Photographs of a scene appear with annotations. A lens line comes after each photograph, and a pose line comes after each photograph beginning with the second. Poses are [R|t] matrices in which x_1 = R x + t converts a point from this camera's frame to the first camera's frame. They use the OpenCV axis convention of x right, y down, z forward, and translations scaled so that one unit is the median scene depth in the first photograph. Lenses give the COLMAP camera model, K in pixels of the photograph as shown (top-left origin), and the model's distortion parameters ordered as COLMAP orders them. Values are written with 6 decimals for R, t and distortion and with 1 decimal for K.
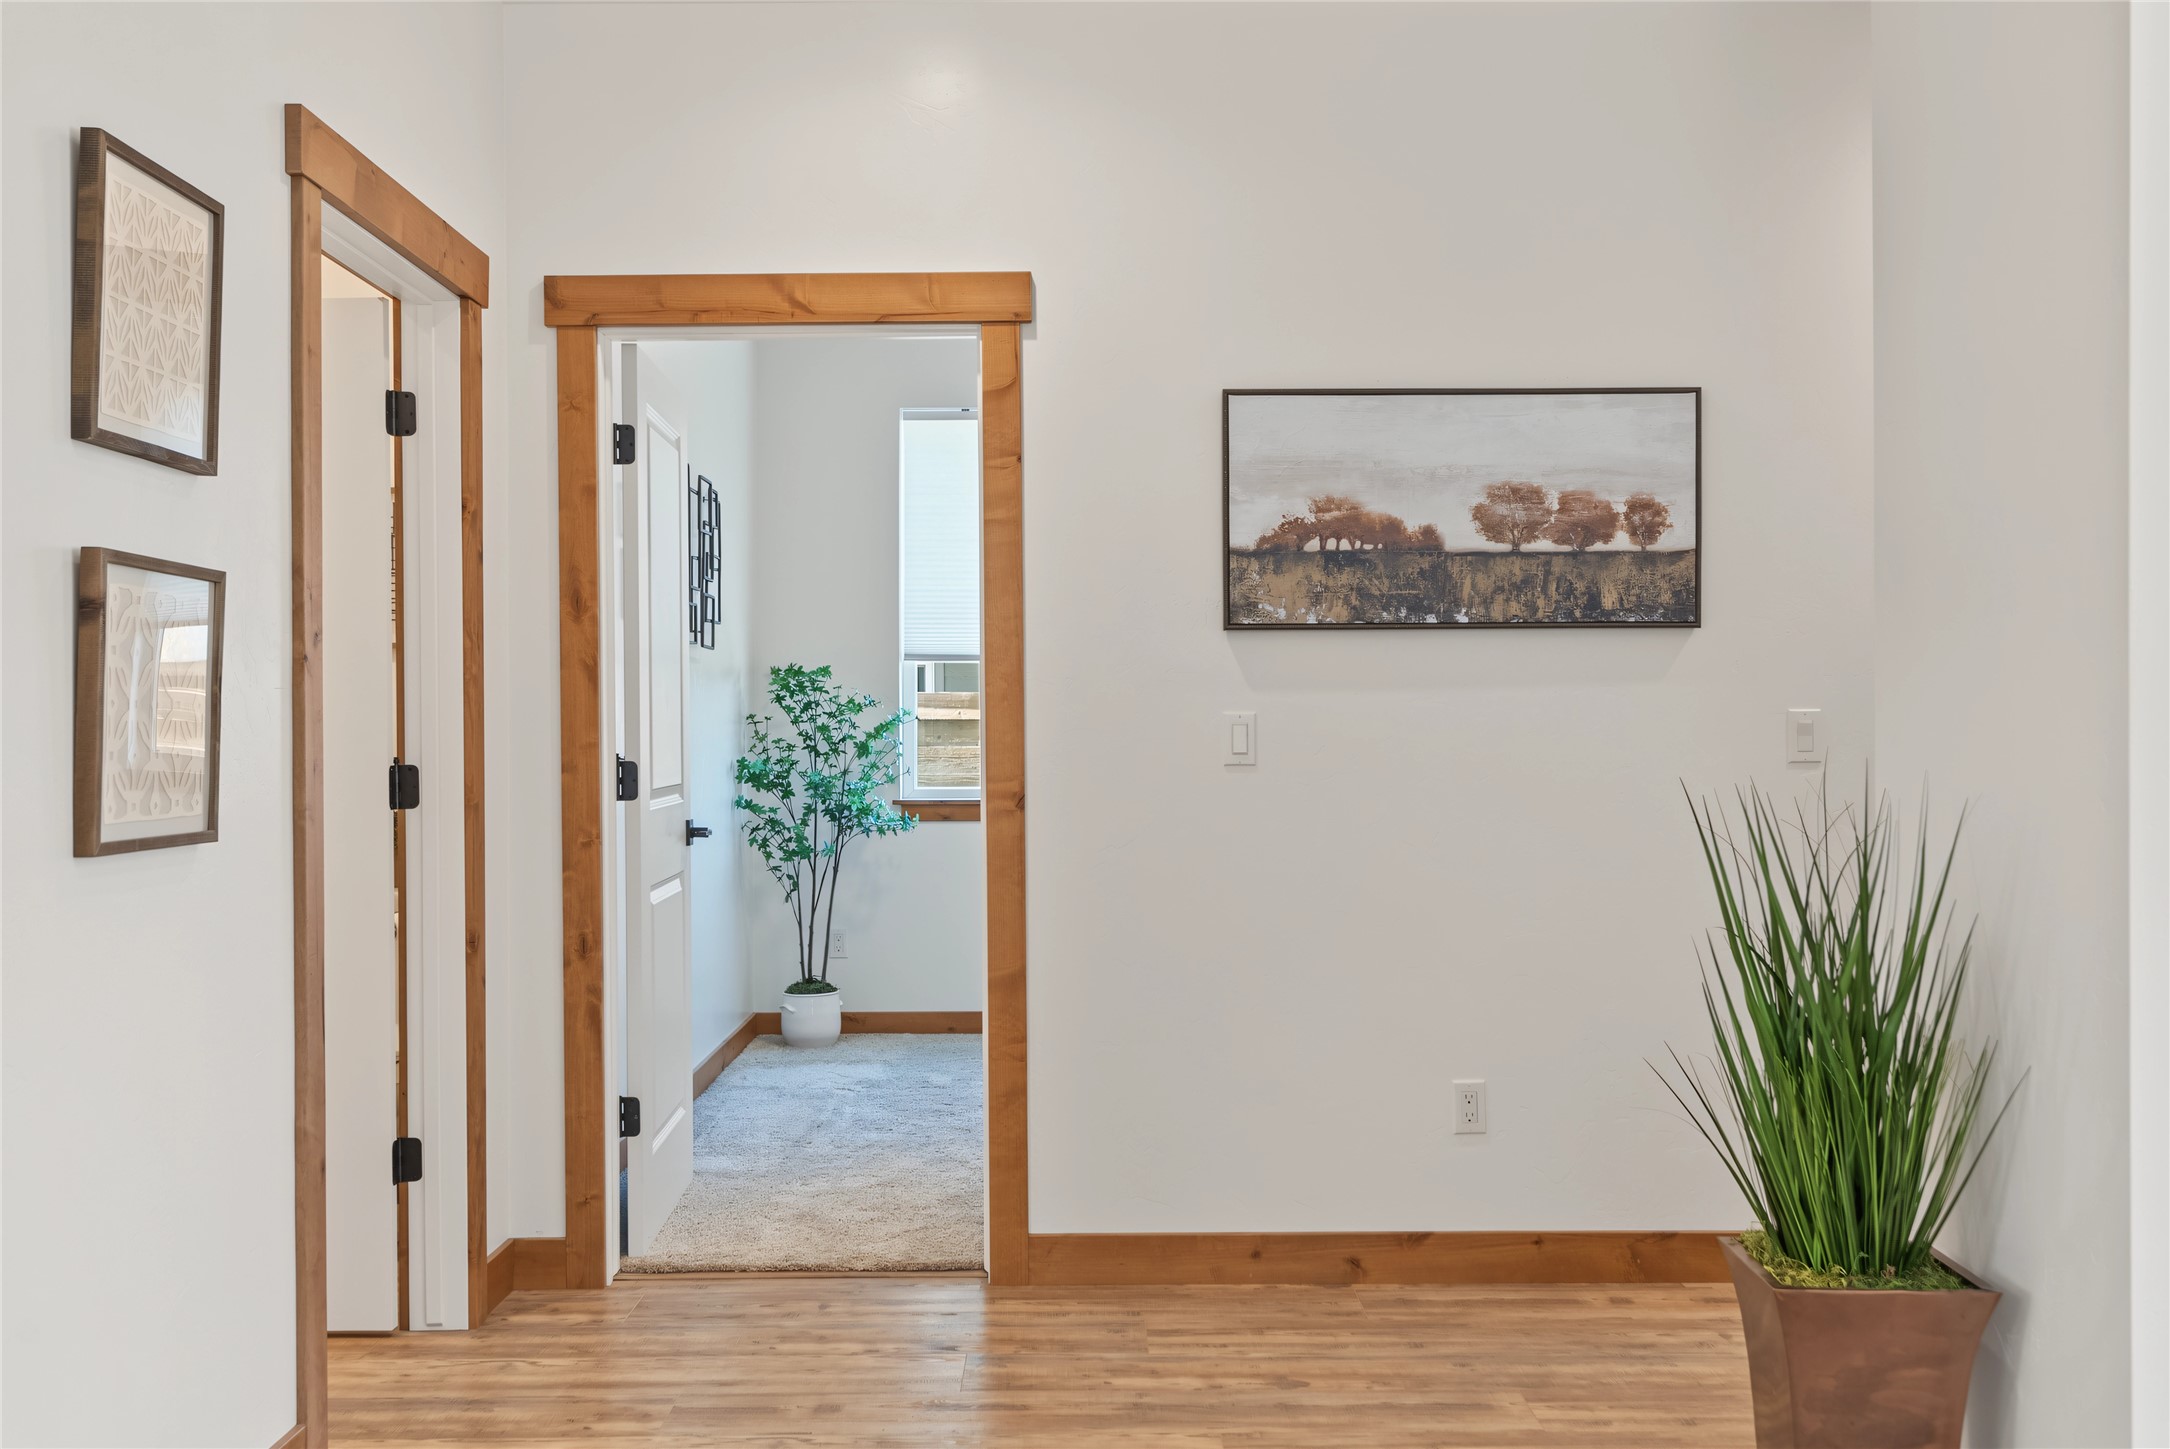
lens RADIAL K [[2160.3, 0, 1083.3], [0, 2160.3, 725.1], [0, 0, 1]] dist [-0.019859, 0.000000]
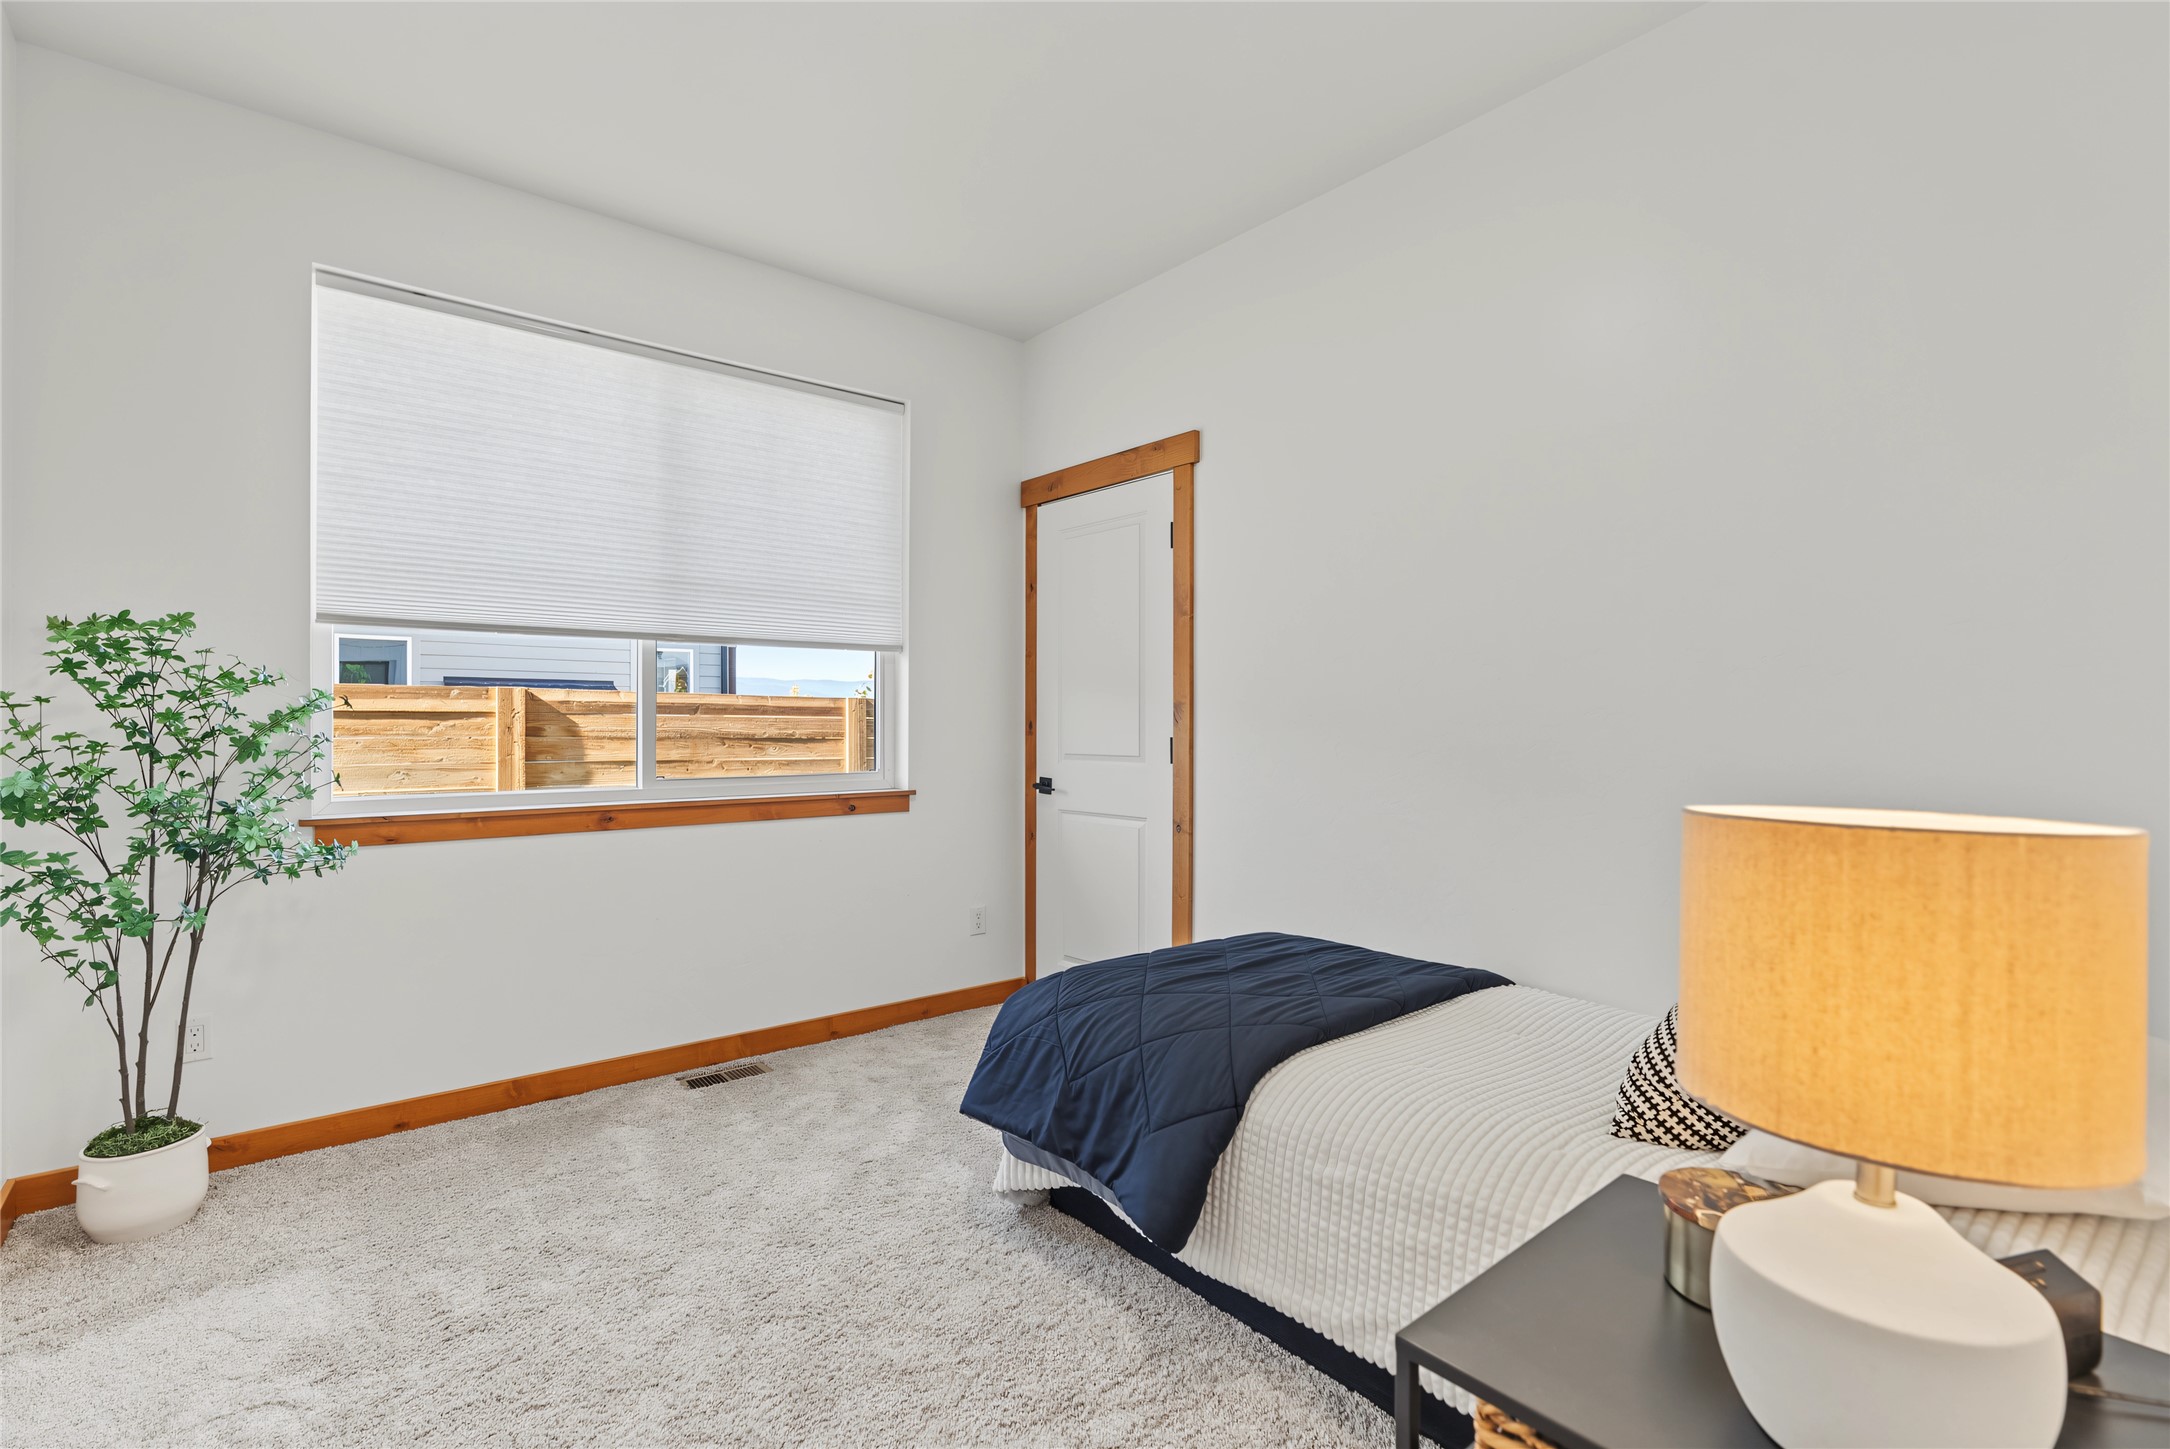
lens RADIAL K [[1005.7, 0, 1124.9], [0, 1005.7, 727.0], [0, 0, 1]] dist [-0.008003, 0.001472]
pose [[0.768007, 0.000228, 0.640441, -0.093259], [-0.003892, 0.999983, 0.004310, 0.002243], [-0.640430, -0.005803, 0.767995, 0.598169]]
